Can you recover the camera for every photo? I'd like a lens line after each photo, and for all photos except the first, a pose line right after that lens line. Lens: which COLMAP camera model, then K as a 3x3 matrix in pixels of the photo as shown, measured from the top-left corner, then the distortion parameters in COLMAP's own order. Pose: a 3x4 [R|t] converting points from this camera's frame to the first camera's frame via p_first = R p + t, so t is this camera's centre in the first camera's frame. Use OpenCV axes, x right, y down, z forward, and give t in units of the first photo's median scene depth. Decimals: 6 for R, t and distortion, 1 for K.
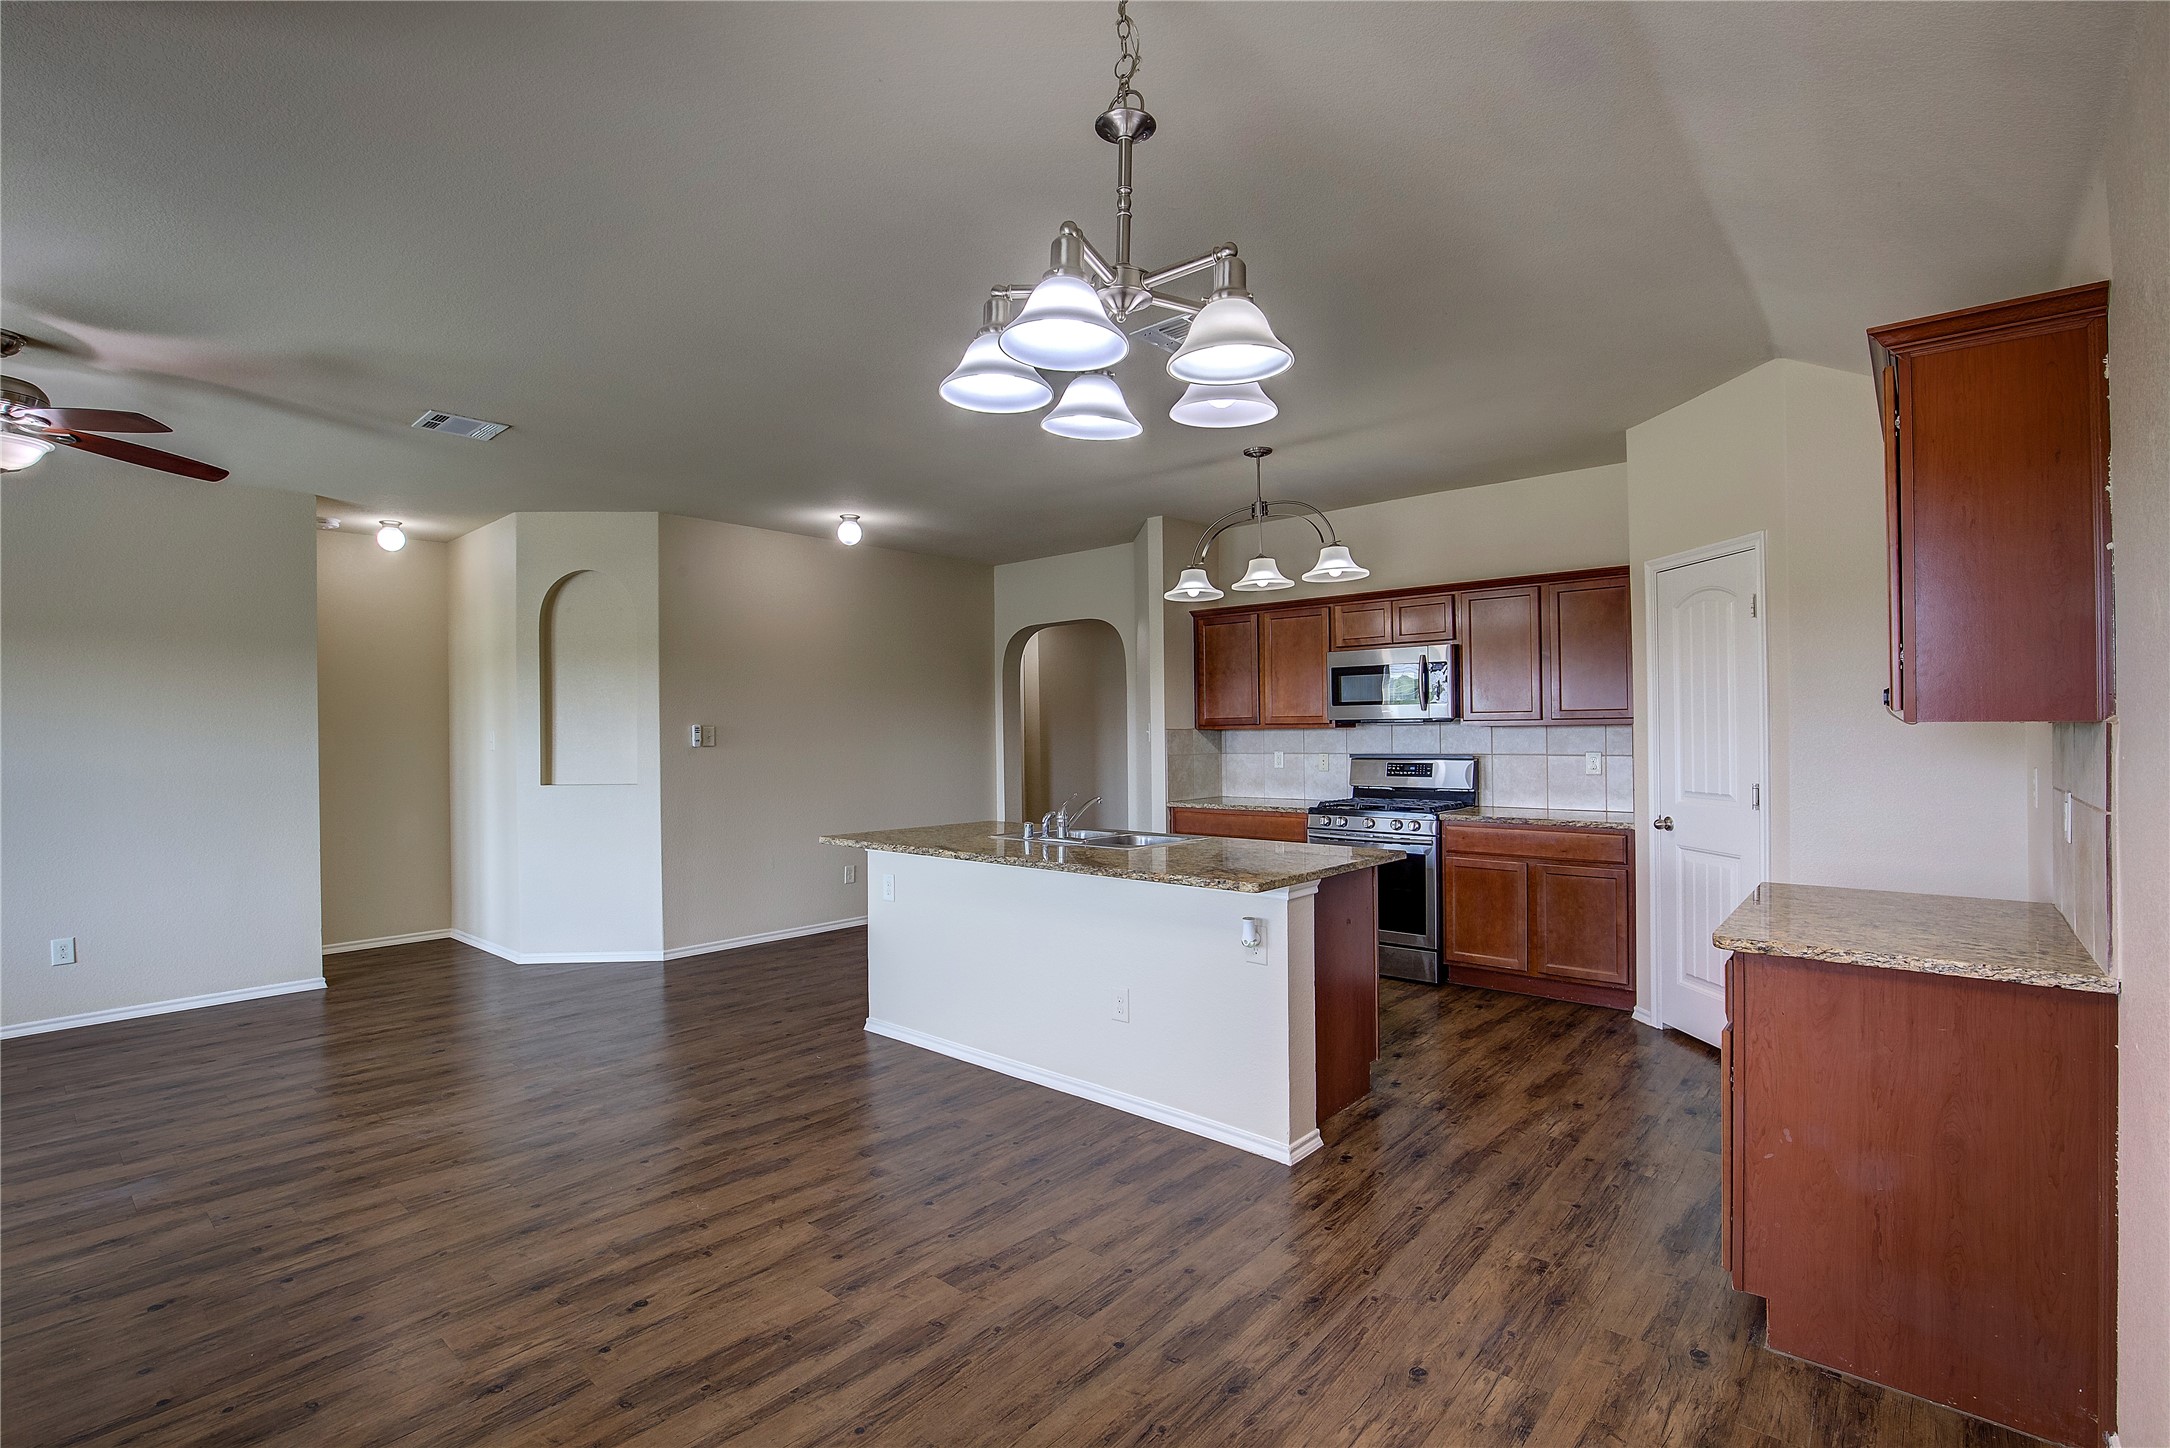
lens RADIAL K [[1007.7, 0, 1062.9], [0, 1007.7, 721.5], [0, 0, 1]] dist [-0.040716, 0.008676]
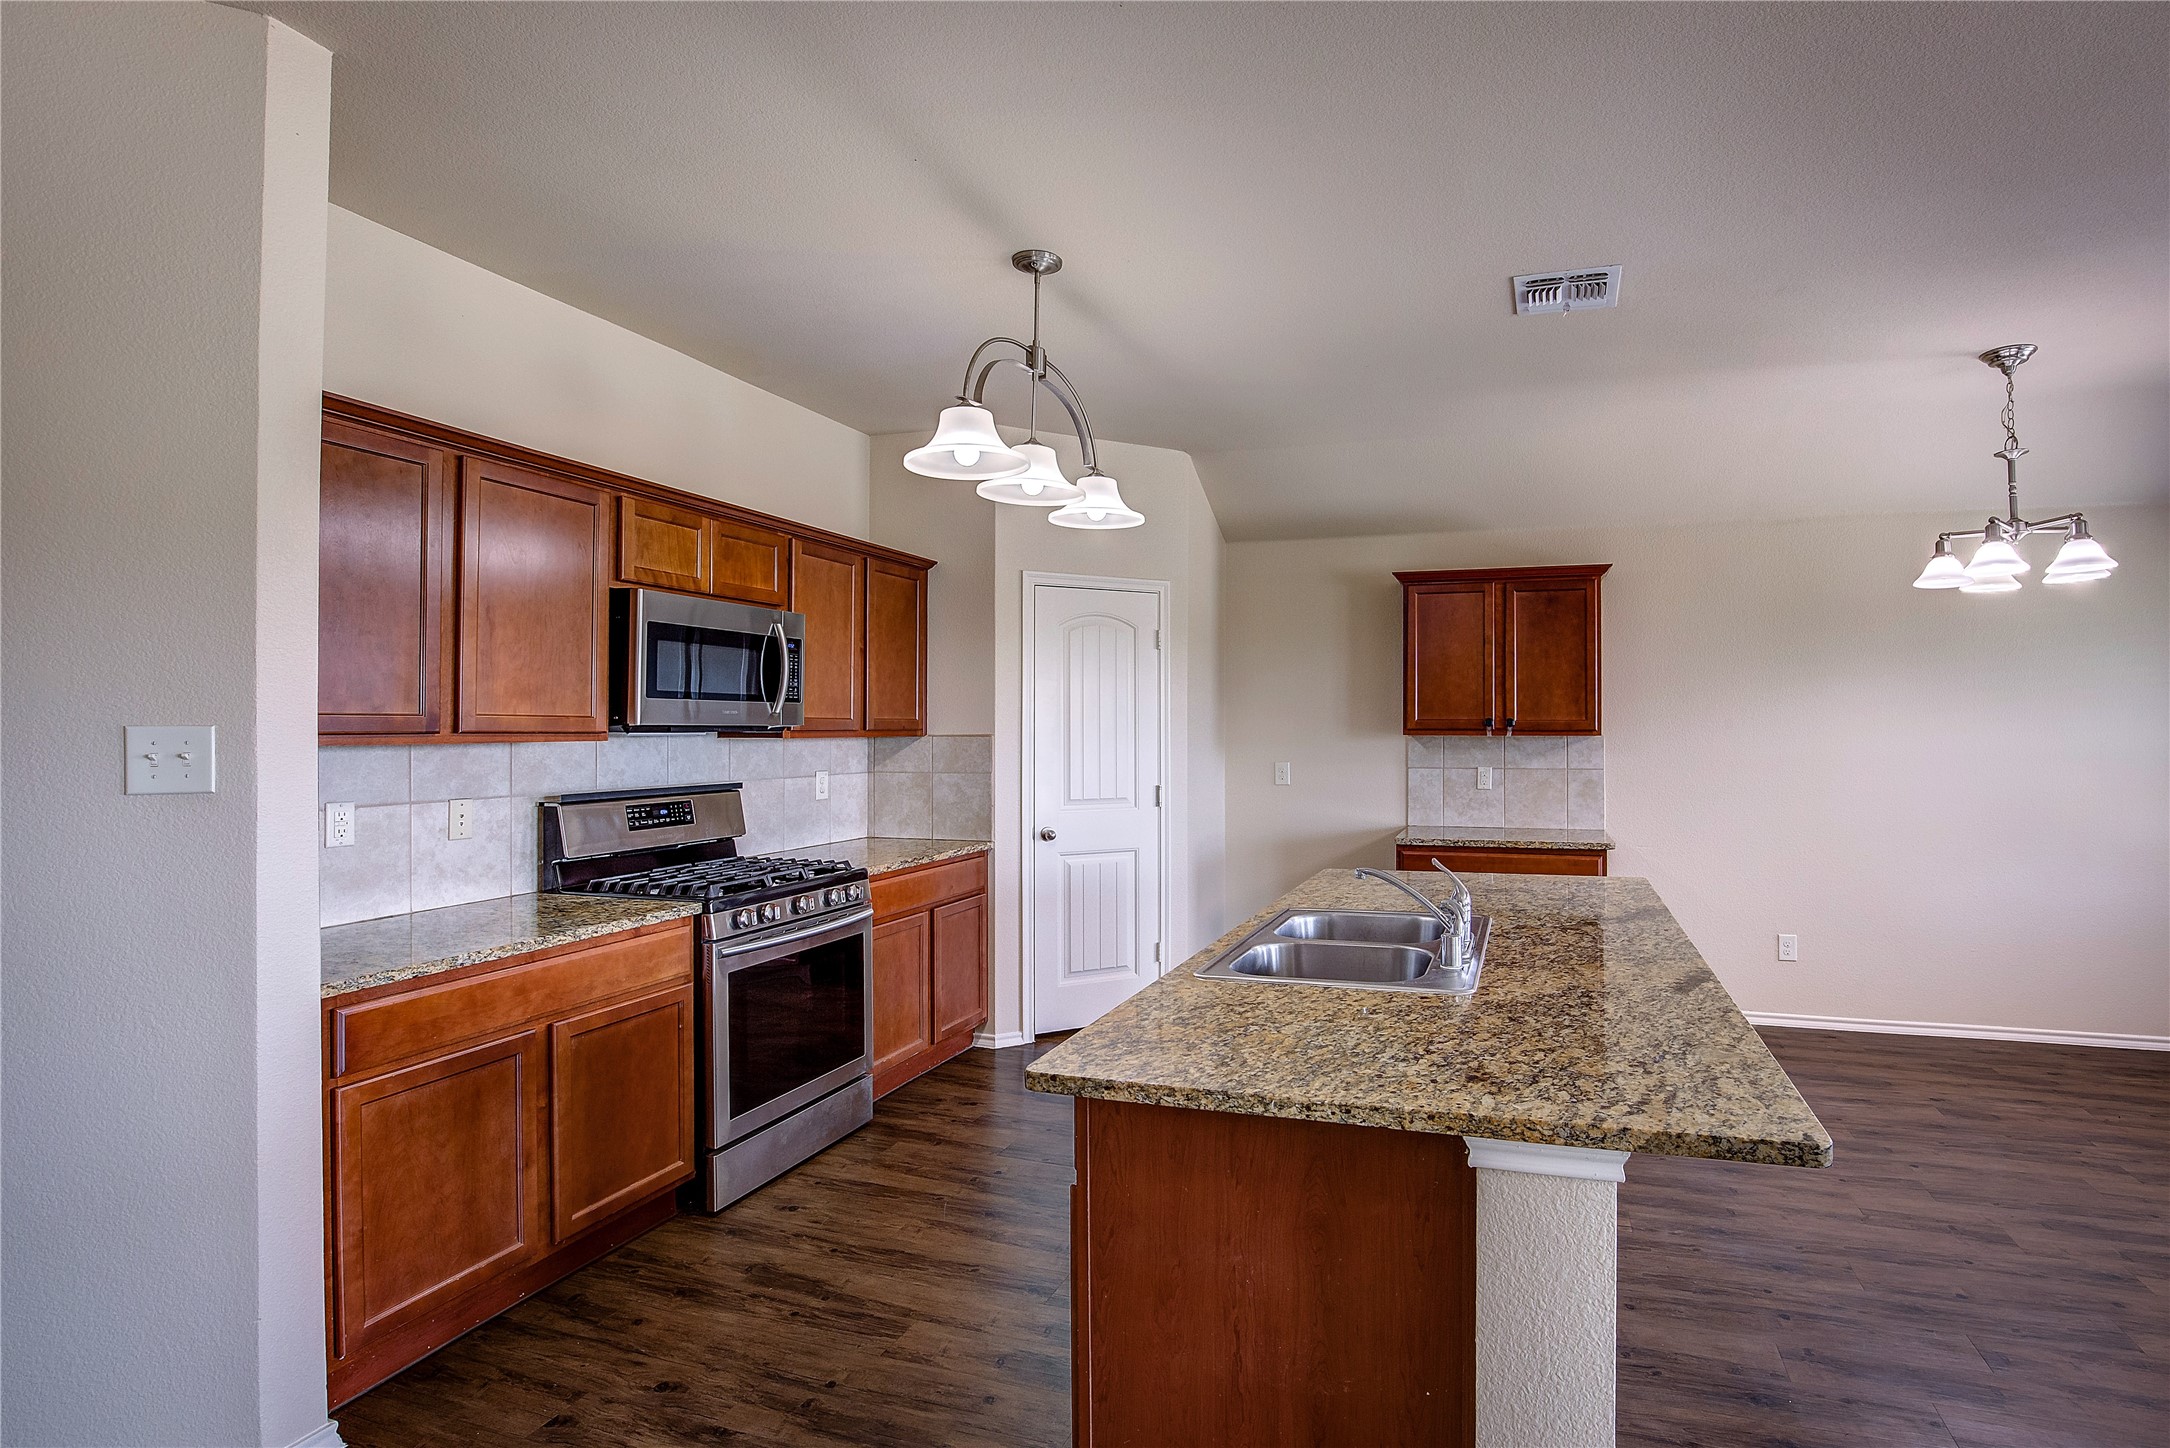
lens RADIAL K [[1039.8, 0, 1241.5], [0, 1039.8, 719.7], [0, 0, 1]] dist [-0.030160, 0.000396]
pose [[-0.444819, 0.019998, 0.895397, -0.442893], [-0.000066, 0.999750, -0.022361, 0.009953], [-0.895621, -0.010005, -0.444706, 1.332932]]
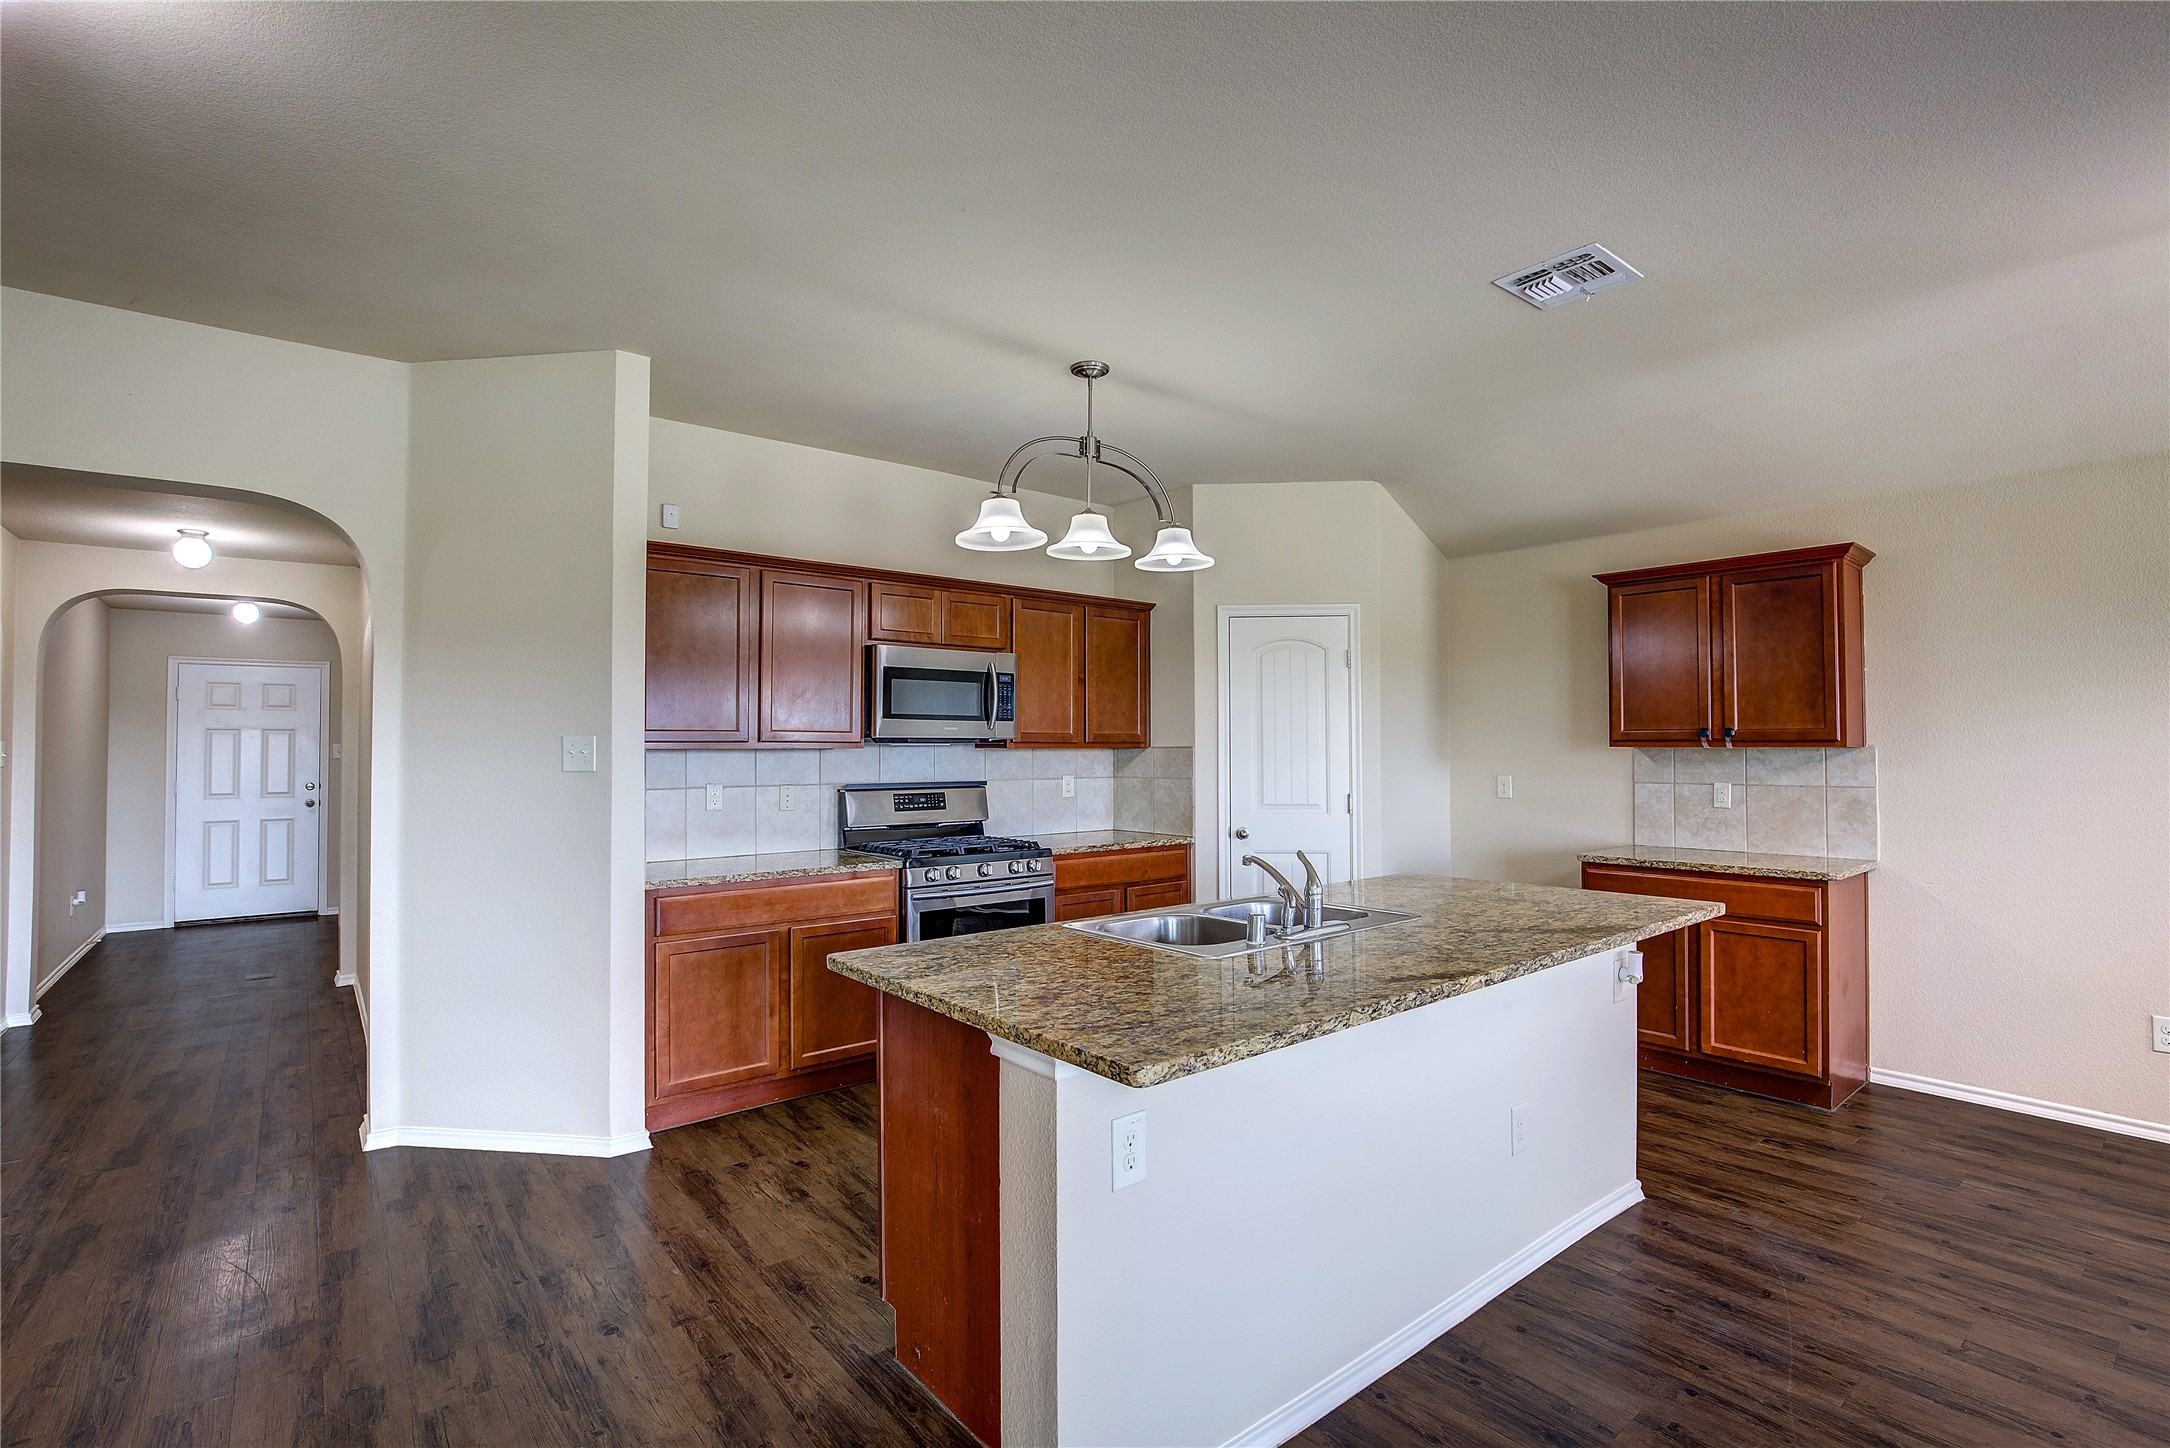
lens RADIAL K [[1008.0, 0, 1111.0], [0, 1008.0, 717.1], [0, 0, 1]] dist [-0.039883, 0.009477]
pose [[0.132584, 0.042557, 0.990258, -0.596896], [-0.007407, 0.999092, -0.041945, 0.018142], [-0.991144, -0.001773, 0.132778, 1.024803]]
